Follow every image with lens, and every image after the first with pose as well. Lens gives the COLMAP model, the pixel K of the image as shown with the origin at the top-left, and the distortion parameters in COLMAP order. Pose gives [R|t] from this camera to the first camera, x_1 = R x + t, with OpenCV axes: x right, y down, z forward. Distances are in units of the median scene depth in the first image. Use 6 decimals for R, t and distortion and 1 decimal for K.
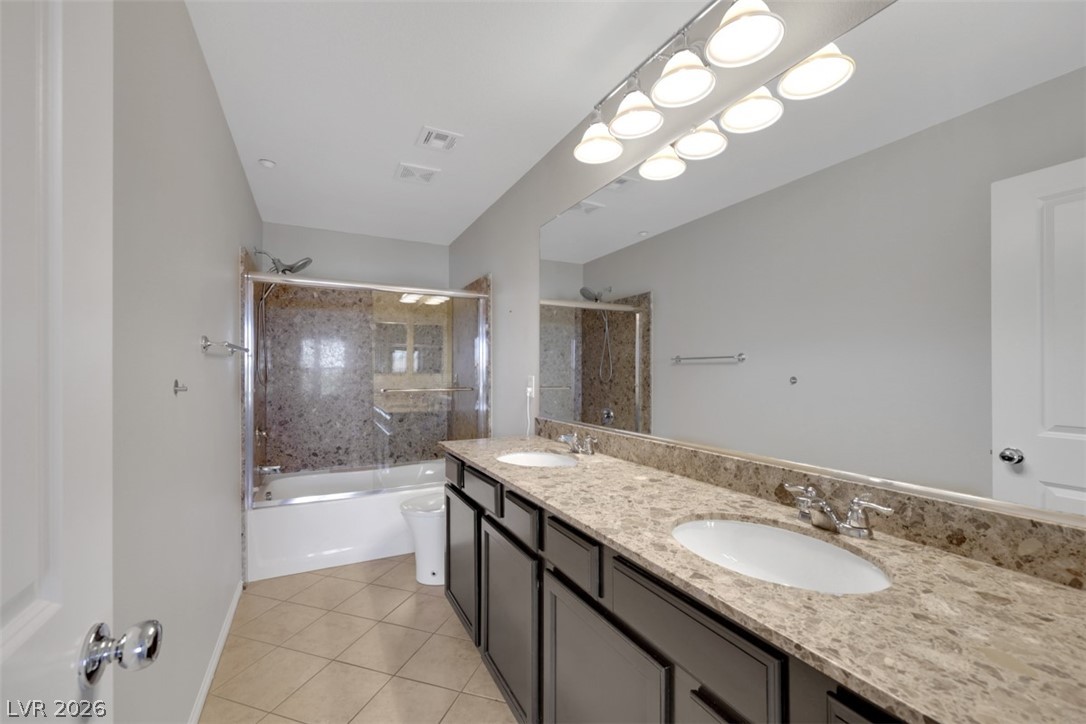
lens RADIAL K [[439.7, 0, 541.7], [0, 439.7, 366.6], [0, 0, 1]] dist [0.000728, 0.000804]
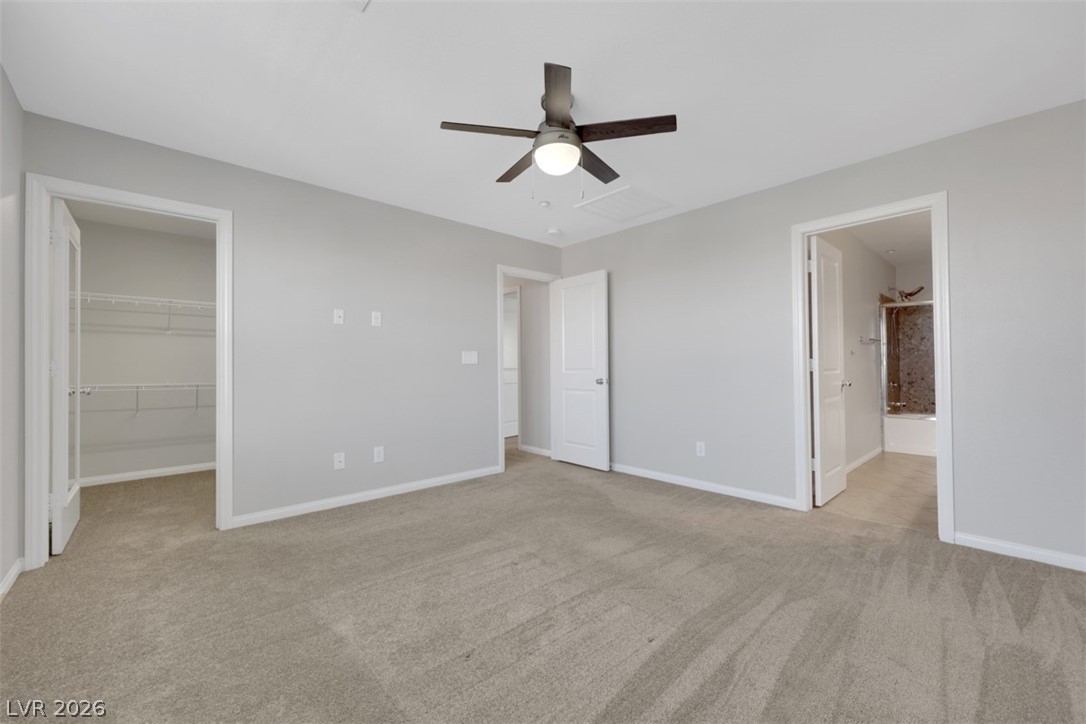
lens RADIAL K [[439.7, 0, 541.7], [0, 439.7, 366.6], [0, 0, 1]] dist [0.000728, 0.000804]
pose [[0.264888, -0.003702, -0.964272, 0.790447], [0.016801, 0.999859, 0.000776, 0.047278], [0.964133, -0.016406, 0.264913, -0.966035]]
